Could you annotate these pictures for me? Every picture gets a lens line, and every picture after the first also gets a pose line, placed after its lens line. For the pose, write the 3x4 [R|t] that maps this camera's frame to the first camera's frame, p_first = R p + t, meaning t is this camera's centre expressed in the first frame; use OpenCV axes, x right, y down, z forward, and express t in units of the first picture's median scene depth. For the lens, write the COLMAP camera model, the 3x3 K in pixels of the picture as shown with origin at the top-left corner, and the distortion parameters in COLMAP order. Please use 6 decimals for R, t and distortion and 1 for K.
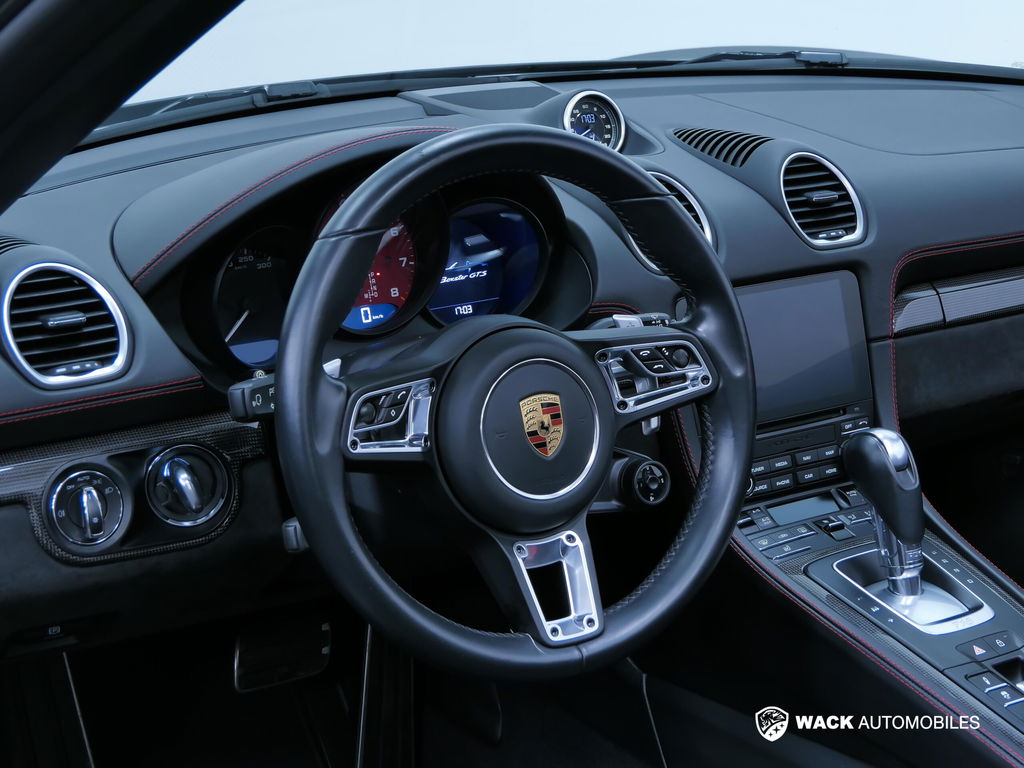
lens RADIAL K [[2045.7, 0, 511.6], [0, 2045.7, 384.0], [0, 0, 1]] dist [-0.111913, 0.000000]
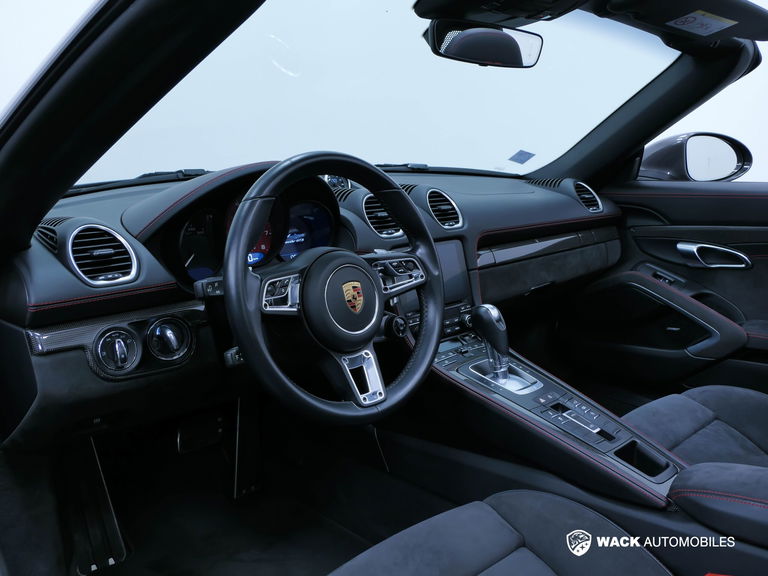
lens RADIAL K [[731.7, 0, 386.2], [0, 731.7, 290.0], [0, 0, 1]] dist [-0.042192, 0.000000]
pose [[0.977752, -0.038060, 0.206282, -0.098249], [0.053927, 0.995957, -0.071848, 0.064398], [-0.202714, 0.081374, 0.975851, 0.275427]]
